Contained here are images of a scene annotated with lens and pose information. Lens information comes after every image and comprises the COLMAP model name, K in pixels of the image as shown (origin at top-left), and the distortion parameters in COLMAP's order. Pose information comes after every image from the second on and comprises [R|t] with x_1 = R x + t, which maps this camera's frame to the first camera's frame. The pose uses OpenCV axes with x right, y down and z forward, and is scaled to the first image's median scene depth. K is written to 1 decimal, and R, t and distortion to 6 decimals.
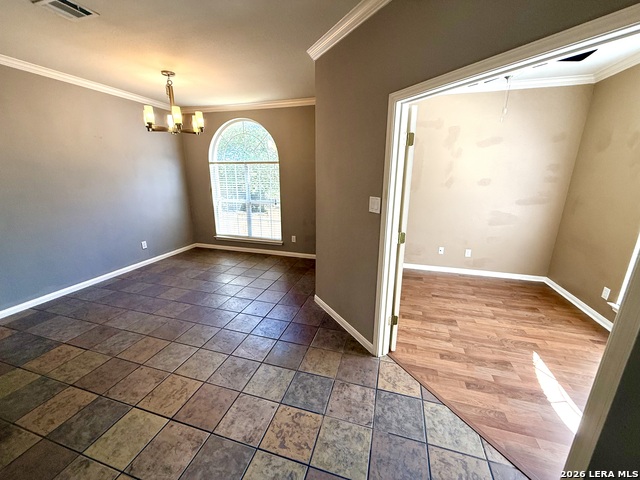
lens RADIAL K [[255.0, 0, 318.9], [0, 255.0, 239.6], [0, 0, 1]] dist [0.000860, 0.000020]
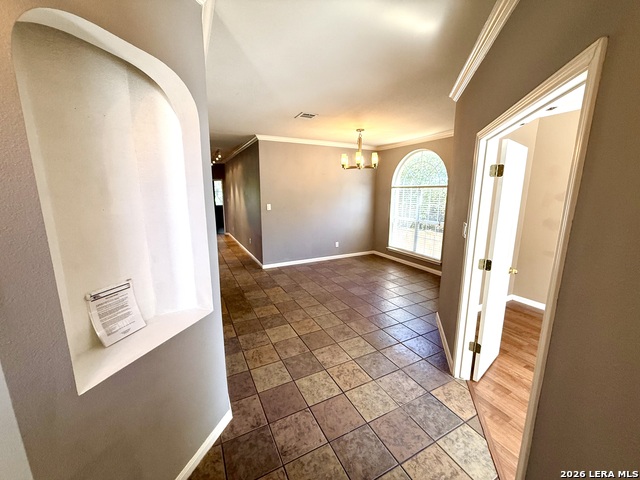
lens RADIAL K [[255.0, 0, 318.9], [0, 255.0, 239.6], [0, 0, 1]] dist [0.000860, 0.000020]
pose [[0.694193, 0.131178, -0.707734, 0.345215], [-0.181780, 0.983331, 0.003957, 0.007766], [0.696456, 0.125905, 0.706467, -0.119129]]
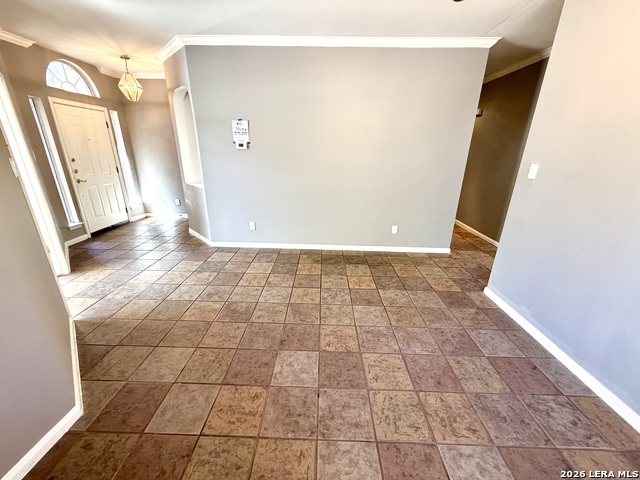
lens RADIAL K [[255.0, 0, 318.9], [0, 255.0, 239.6], [0, 0, 1]] dist [0.000860, 0.000020]
pose [[-0.963201, 0.070702, -0.259318, -0.323989], [-0.088792, 0.826922, 0.555262, -0.309307], [0.253694, 0.557854, -0.790214, 1.275522]]
